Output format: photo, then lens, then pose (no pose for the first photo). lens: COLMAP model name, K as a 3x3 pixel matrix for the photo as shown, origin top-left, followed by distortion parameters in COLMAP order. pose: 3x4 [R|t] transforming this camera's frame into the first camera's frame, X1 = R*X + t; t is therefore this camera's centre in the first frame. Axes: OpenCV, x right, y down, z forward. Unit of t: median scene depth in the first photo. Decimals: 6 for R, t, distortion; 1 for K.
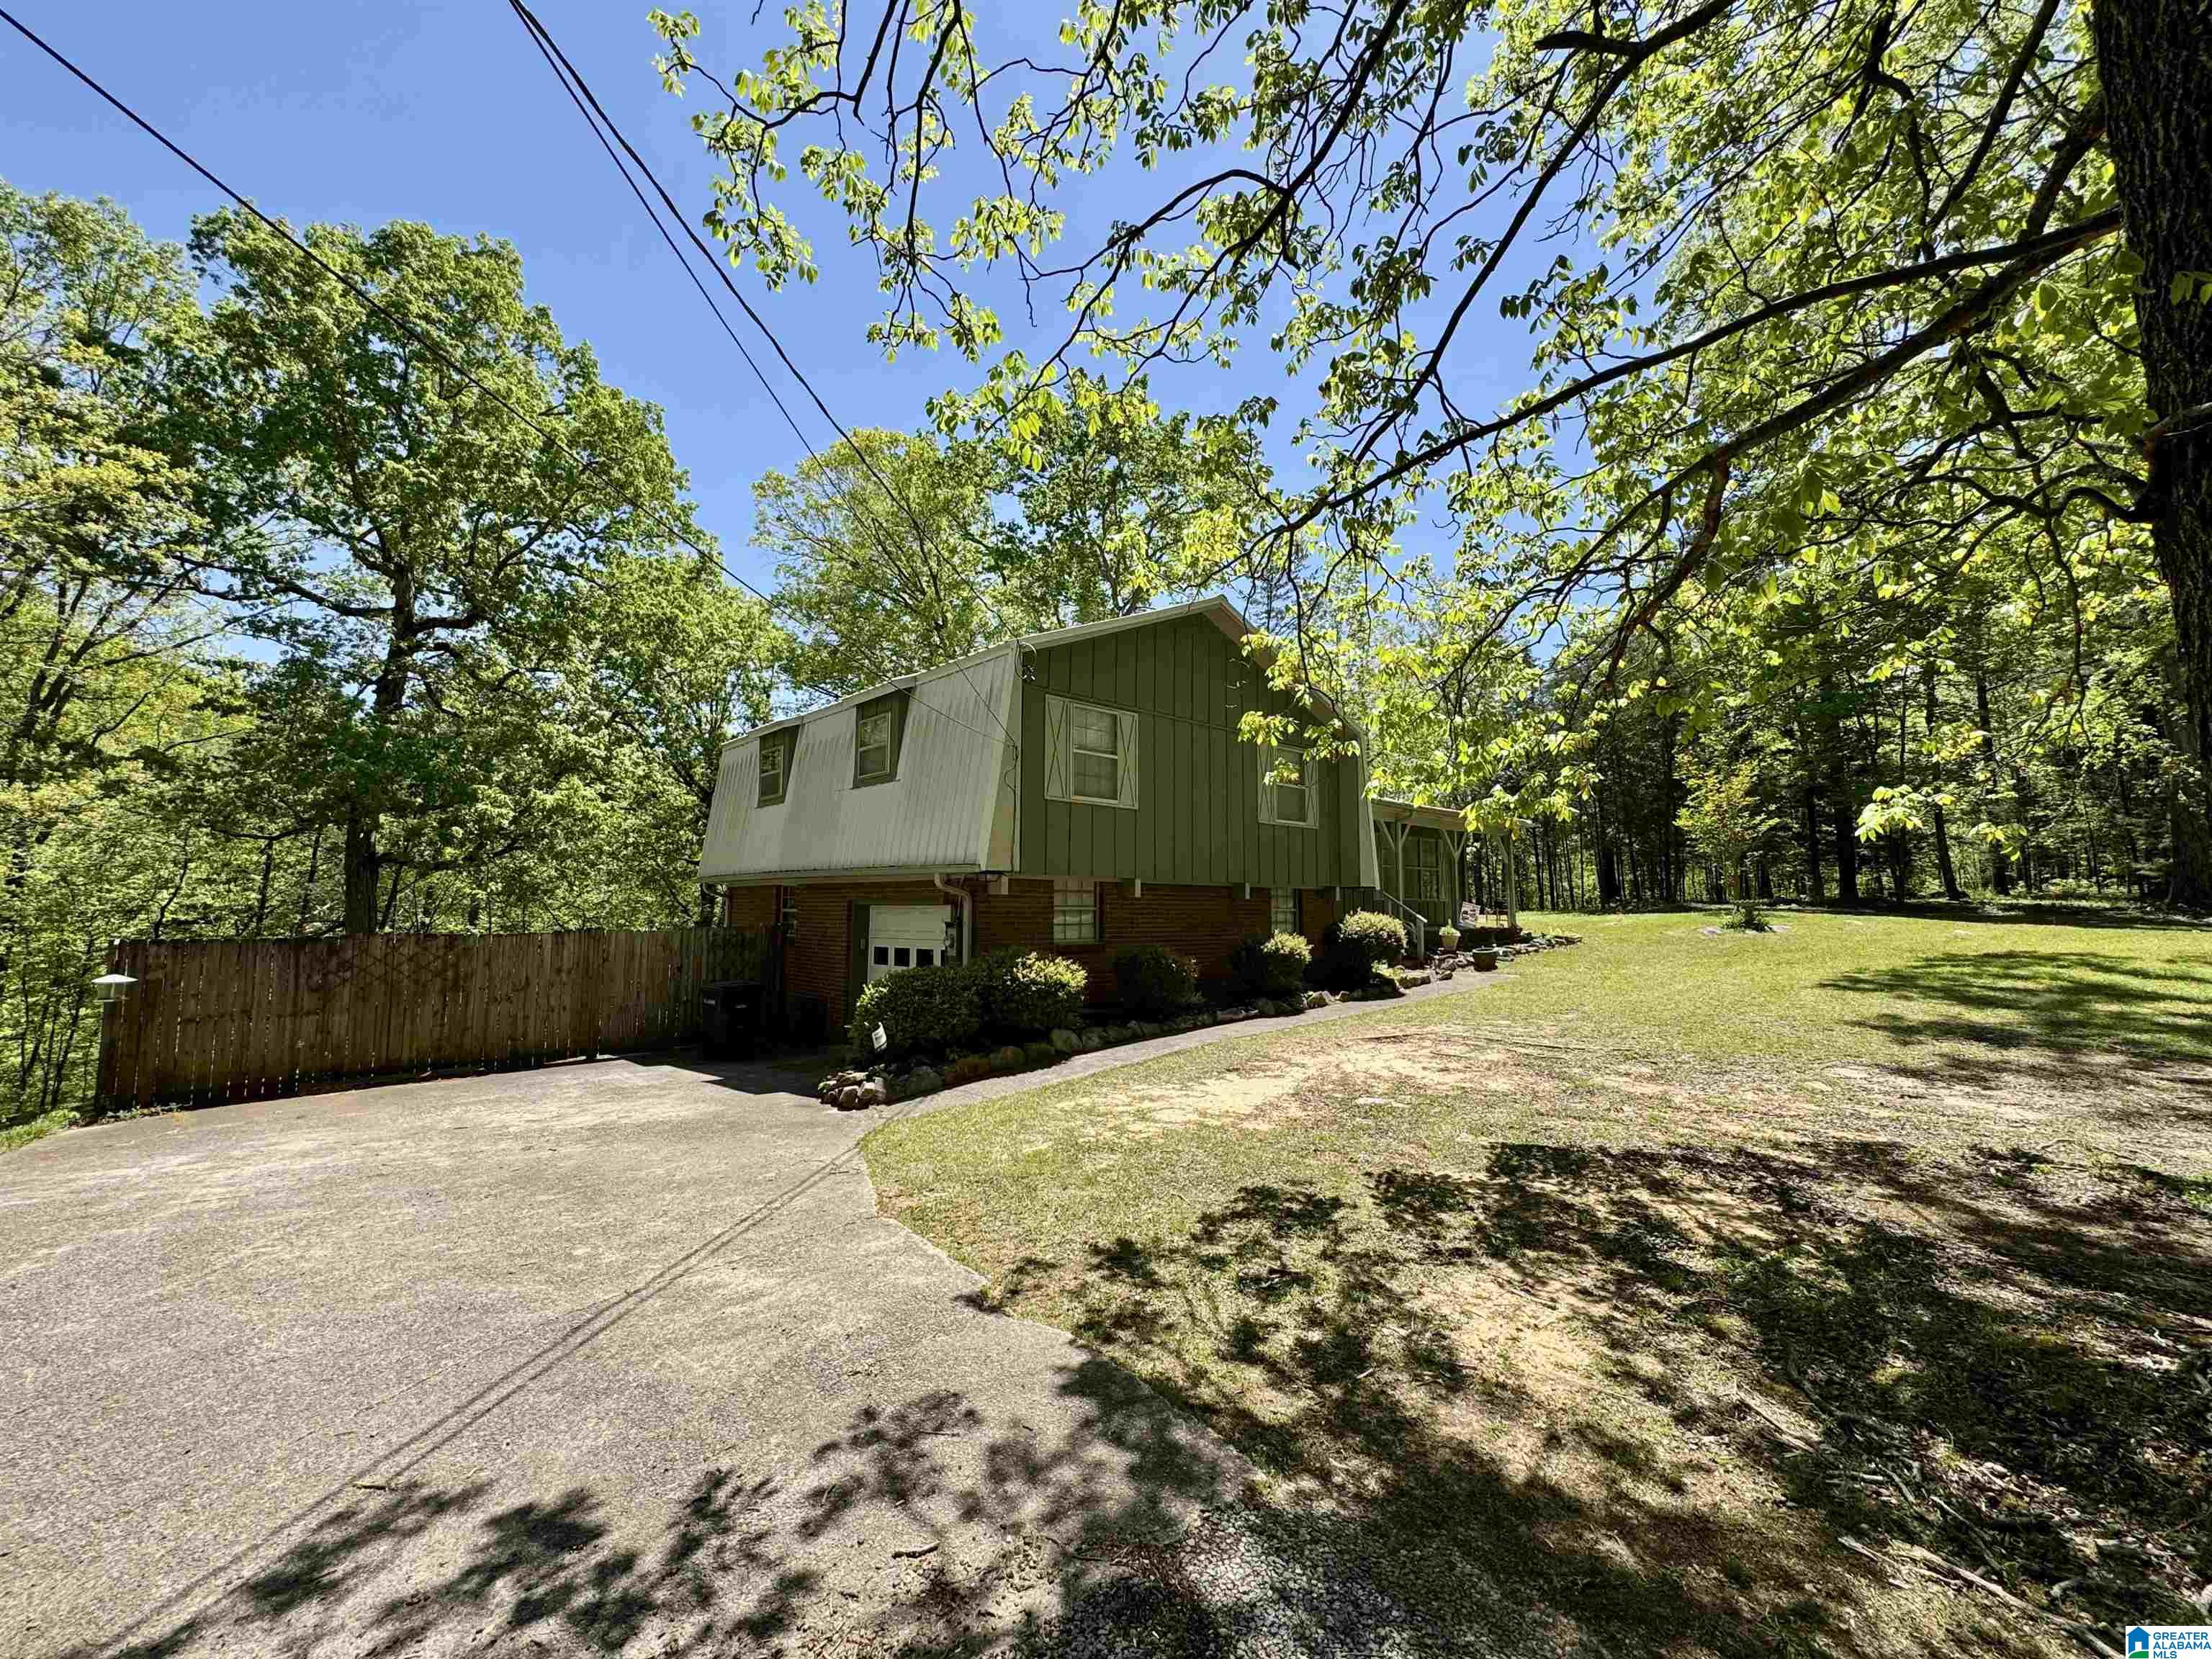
lens RADIAL K [[883.4, 0, 1105.4], [0, 883.4, 825.4], [0, 0, 1]] dist [-0.003063, 0.000821]
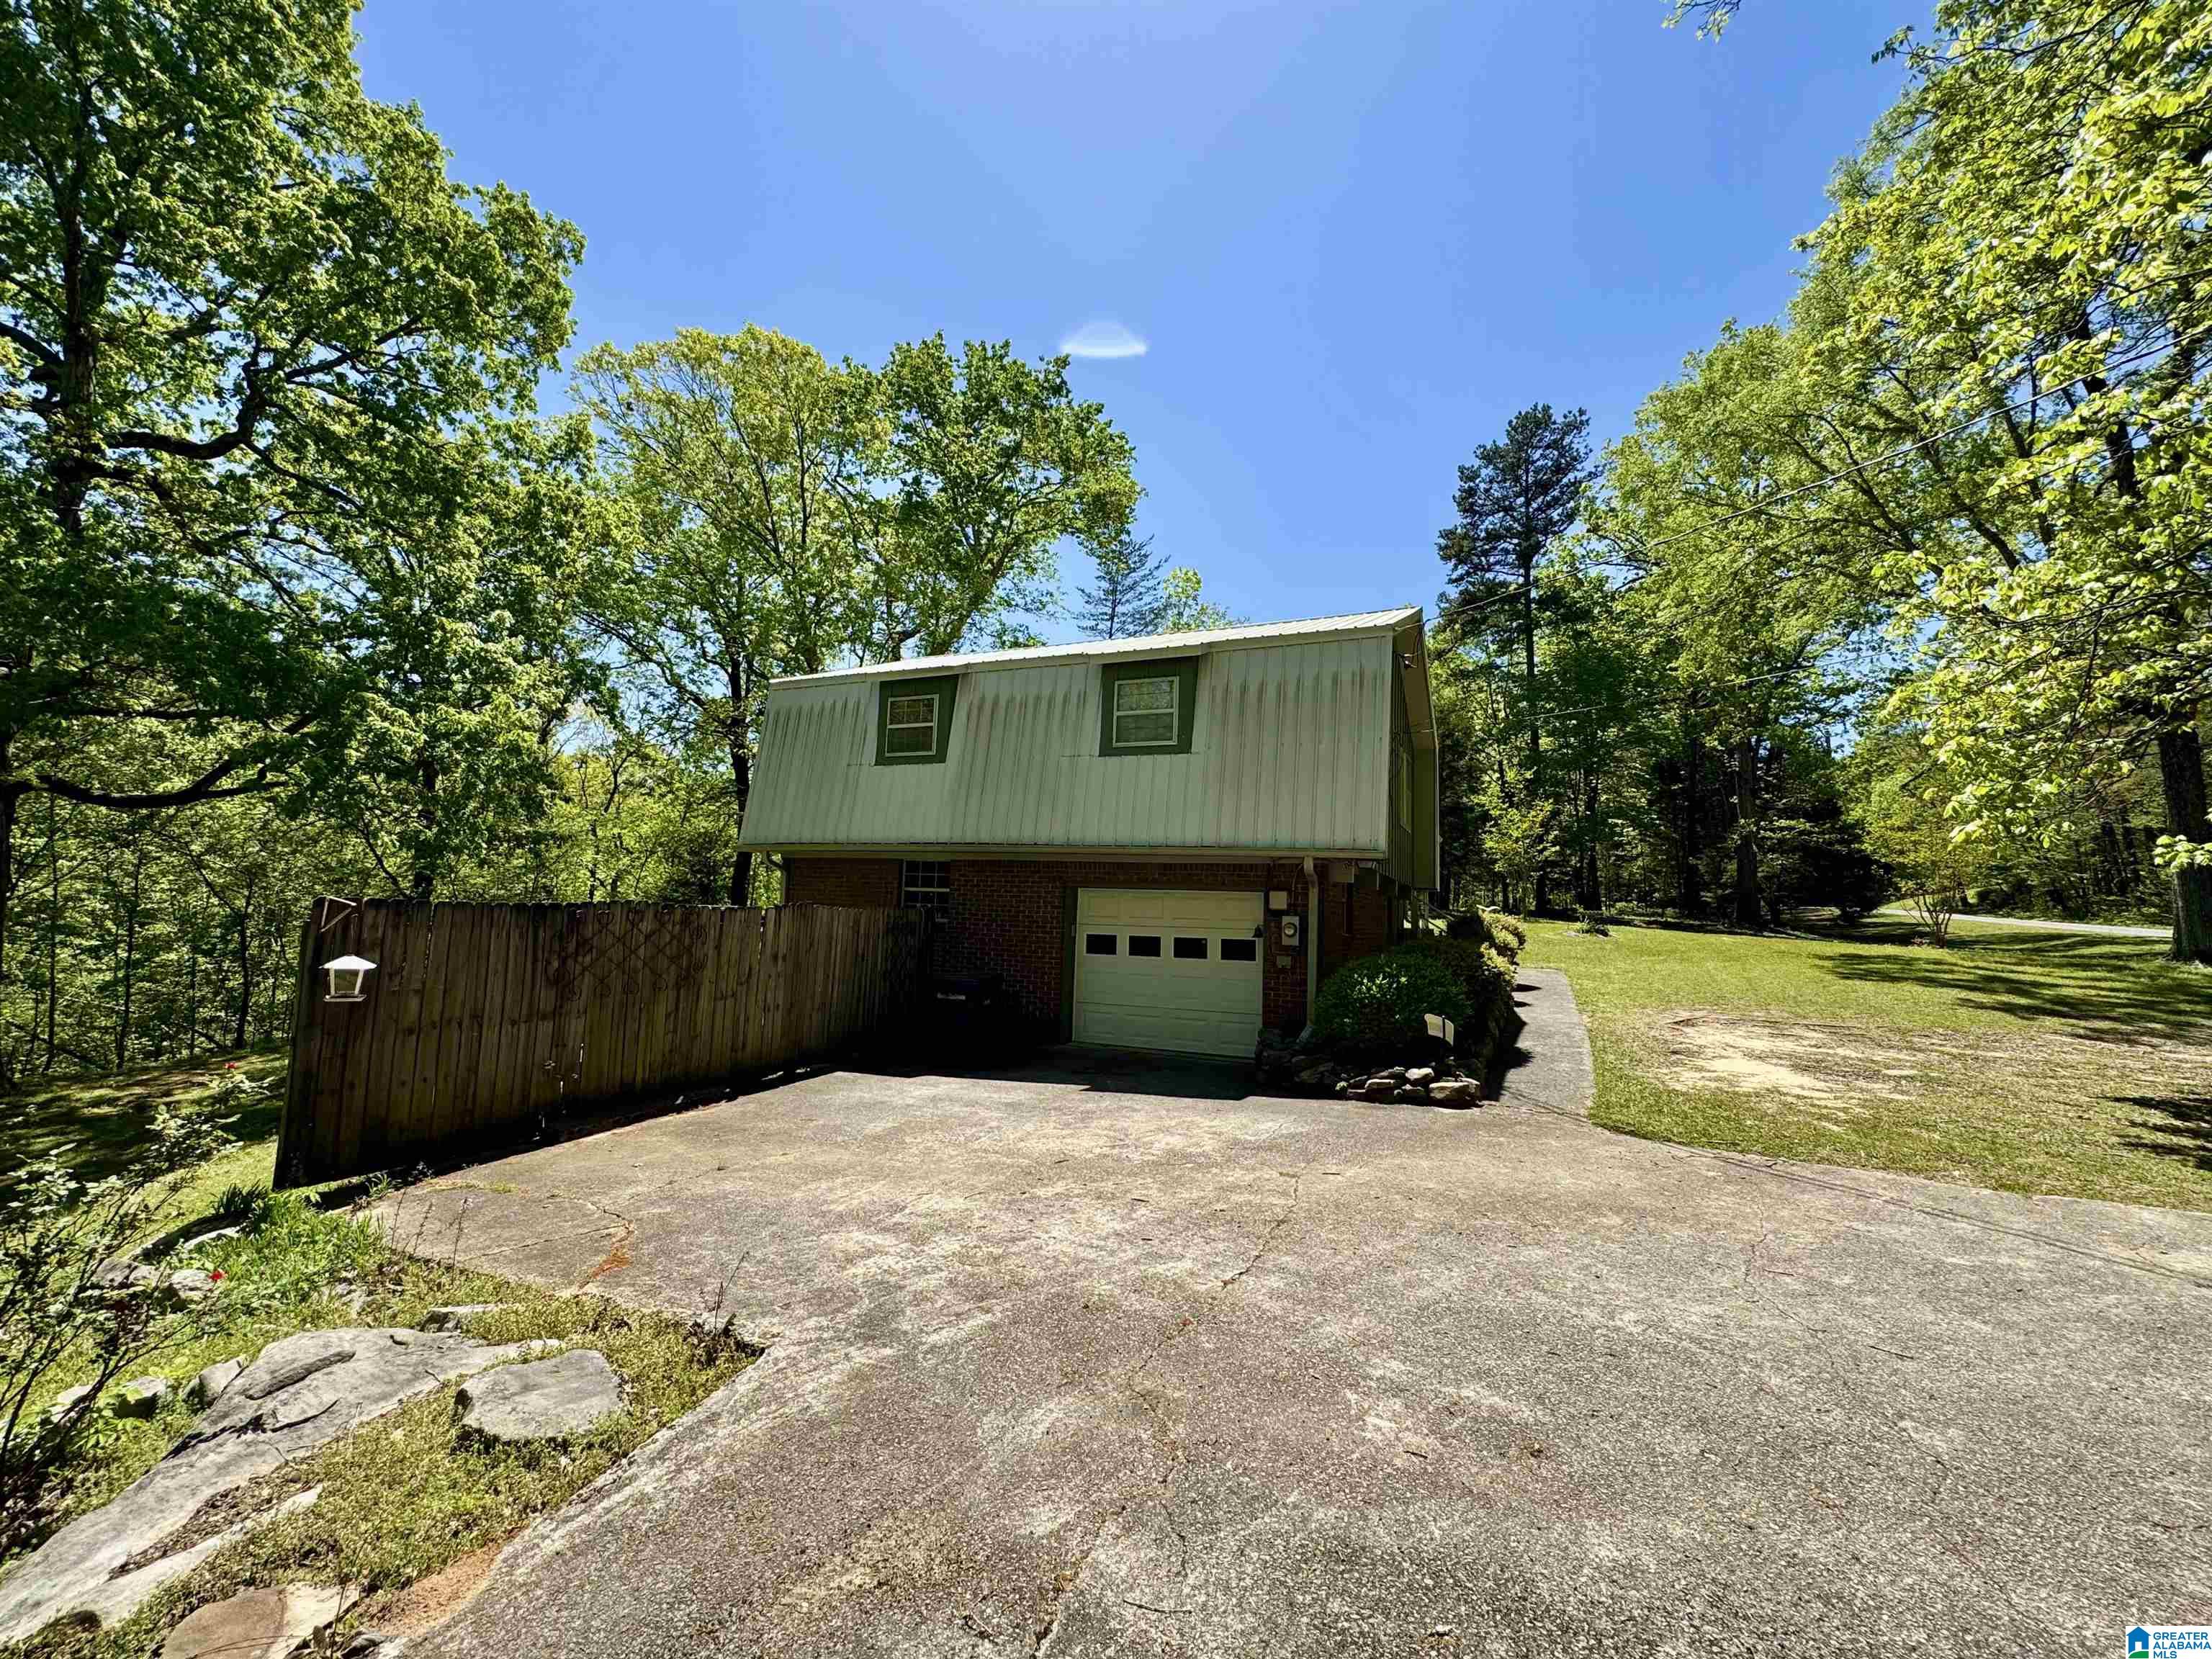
lens RADIAL K [[883.4, 0, 1105.4], [0, 883.4, 825.4], [0, 0, 1]] dist [-0.003063, 0.000821]
pose [[0.920140, 0.068391, 0.385570, -0.662198], [-0.070424, 0.997478, -0.008866, 0.037412], [-0.385204, -0.018995, 0.922636, 0.186812]]
